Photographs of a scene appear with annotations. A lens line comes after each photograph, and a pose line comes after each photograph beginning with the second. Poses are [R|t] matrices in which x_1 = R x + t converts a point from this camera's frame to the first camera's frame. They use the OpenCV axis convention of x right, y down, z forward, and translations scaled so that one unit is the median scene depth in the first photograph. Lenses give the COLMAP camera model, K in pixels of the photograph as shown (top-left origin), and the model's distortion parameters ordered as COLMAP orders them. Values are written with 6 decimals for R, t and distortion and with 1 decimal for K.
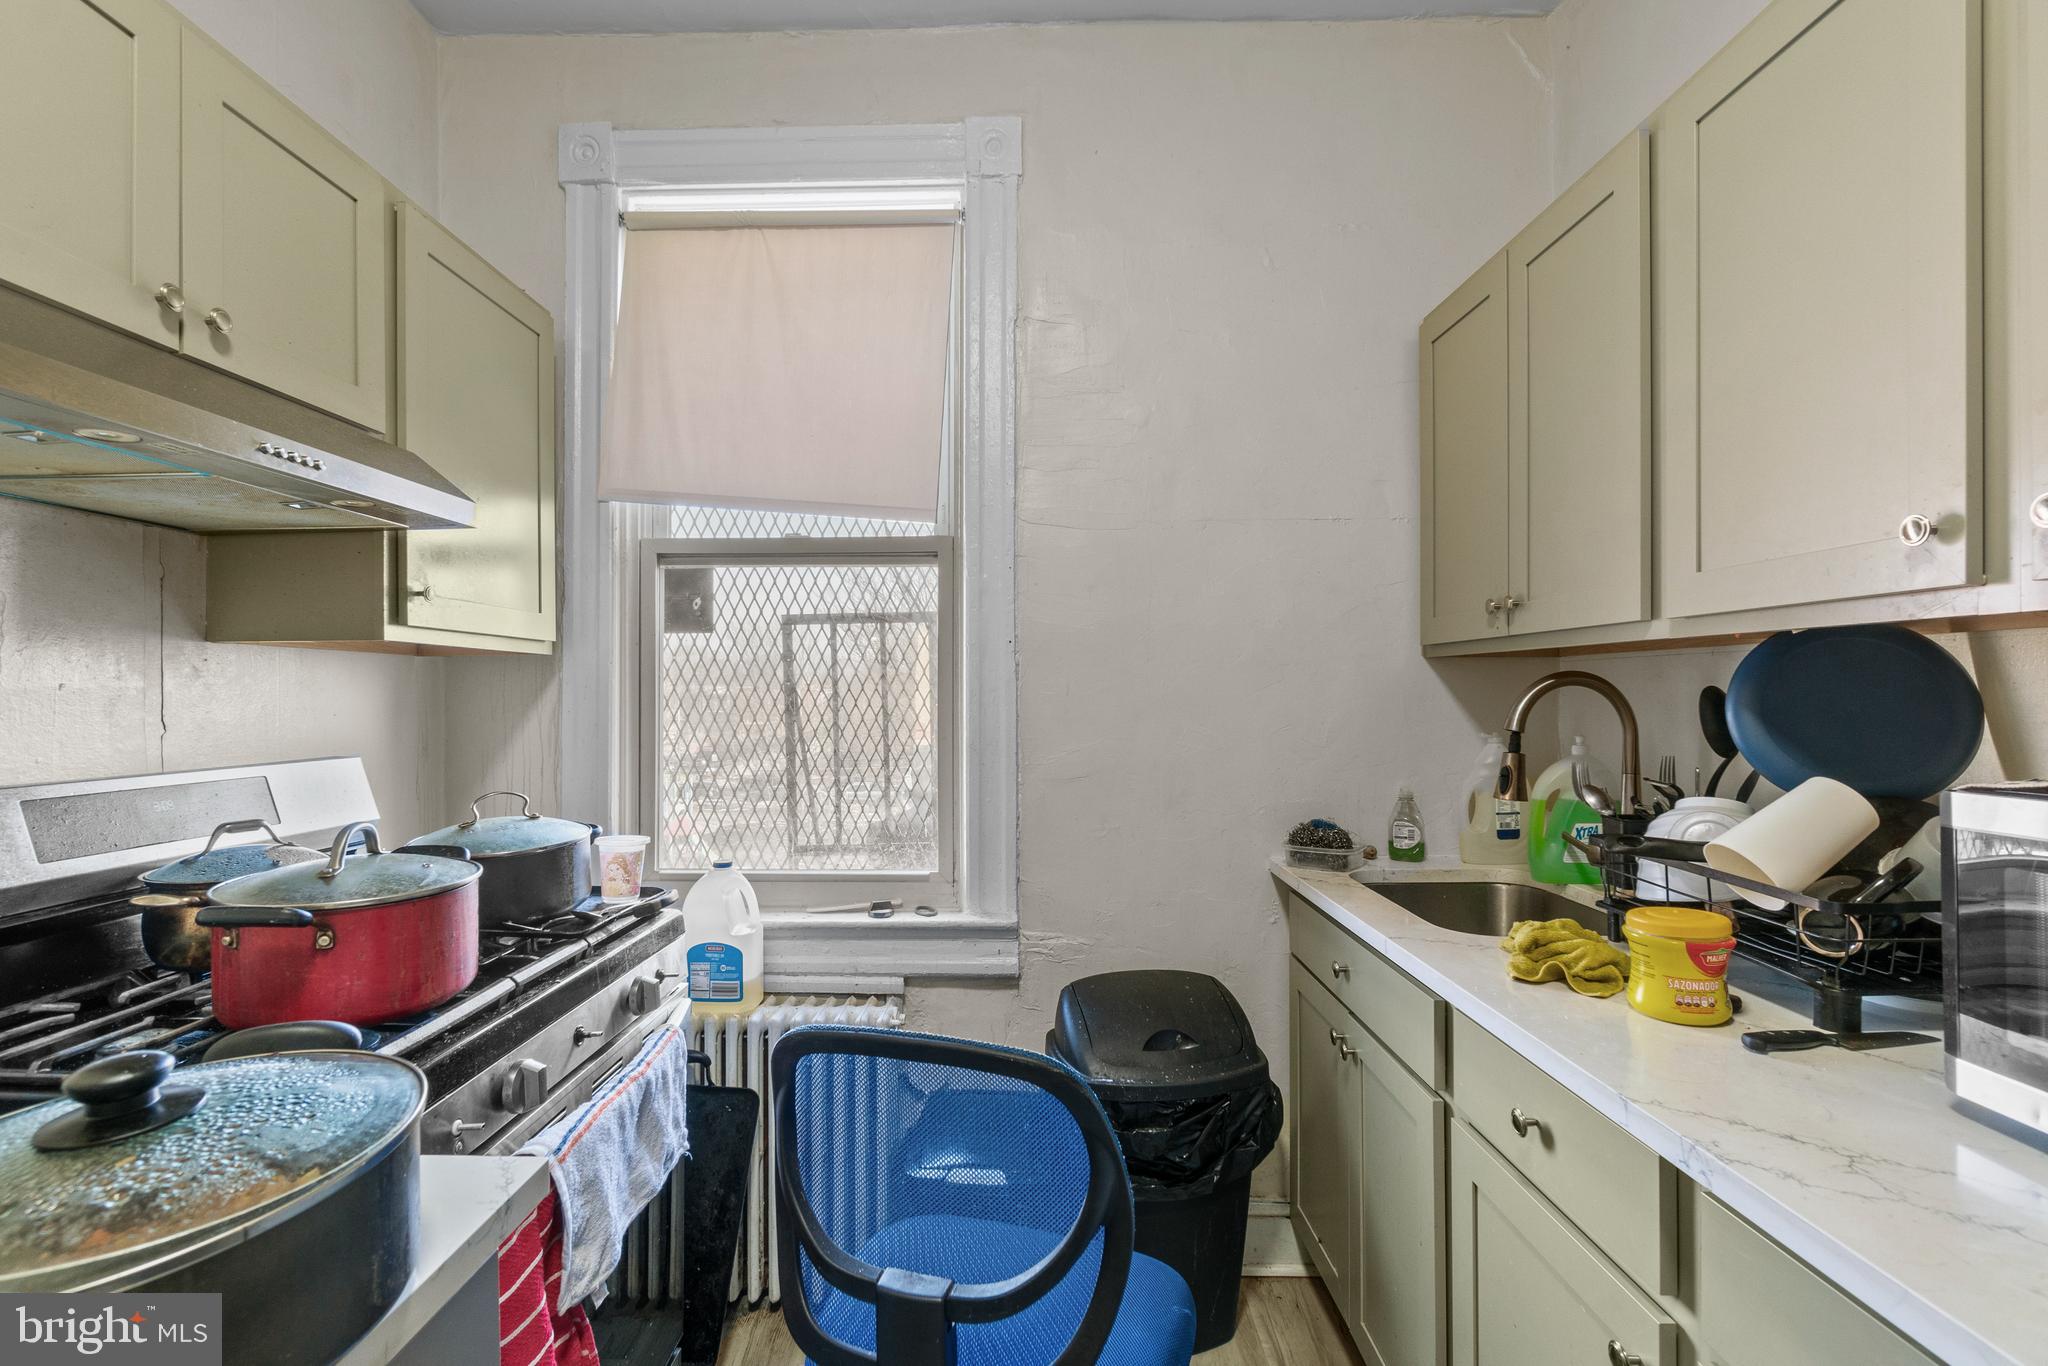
lens RADIAL K [[909.3, 0, 1024.0], [0, 909.3, 683.0], [0, 0, 1]] dist [-0.000740, 0.000078]
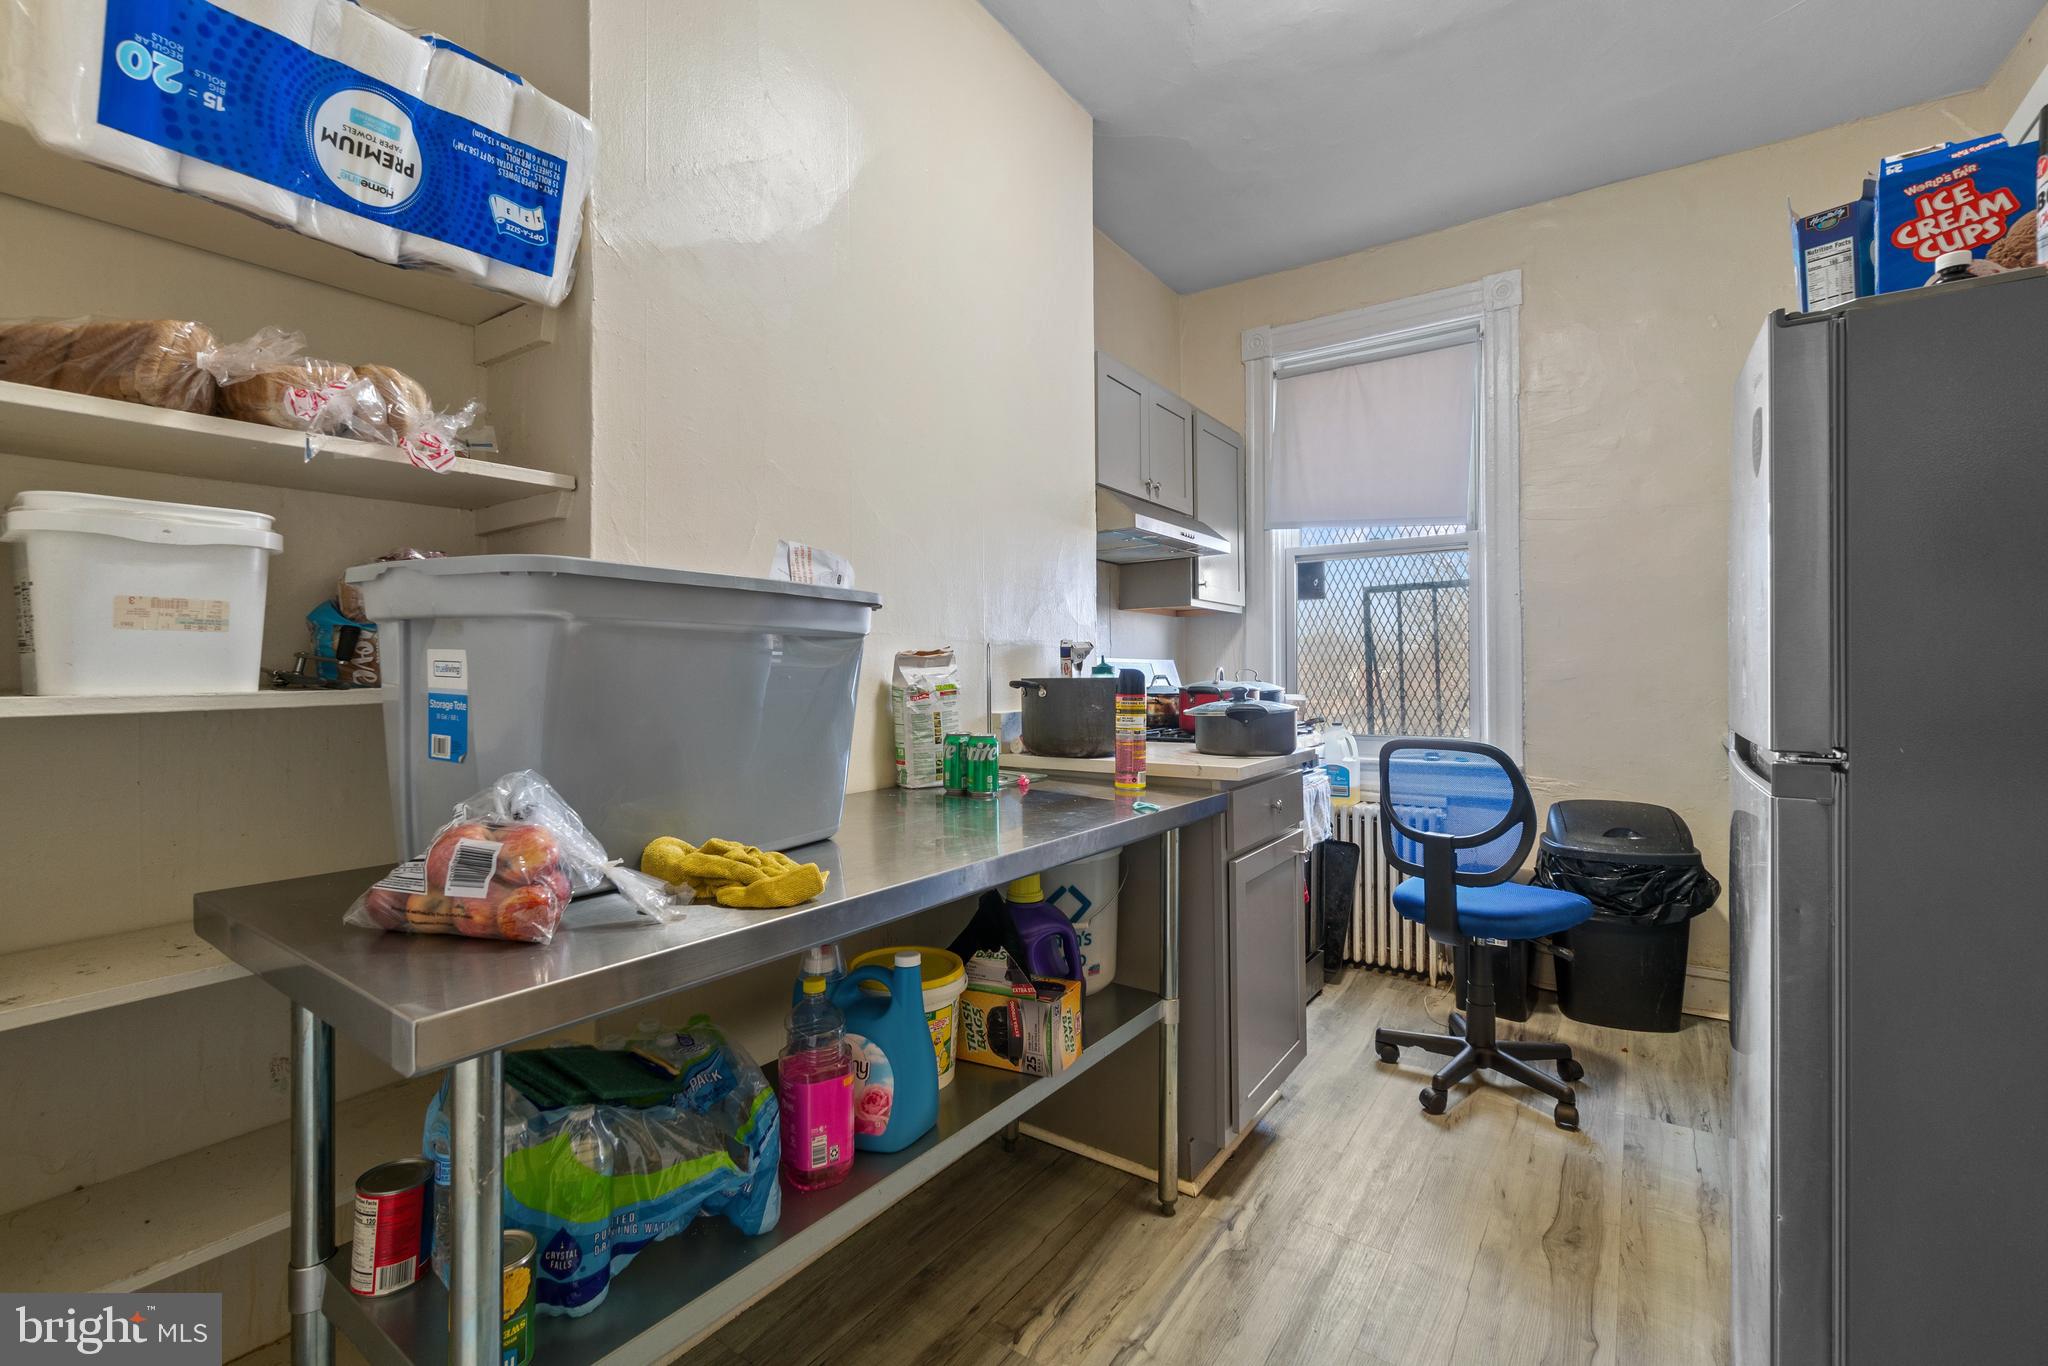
lens RADIAL K [[877.5, 0, 1024.6], [0, 877.5, 662.3], [0, 0, 1]] dist [-0.001354, -0.000042]
pose [[0.822821, -0.007405, -0.568253, 0.148008], [0.007628, 0.999969, -0.001986, 0.070883], [0.568250, -0.002700, 0.822852, -0.770656]]
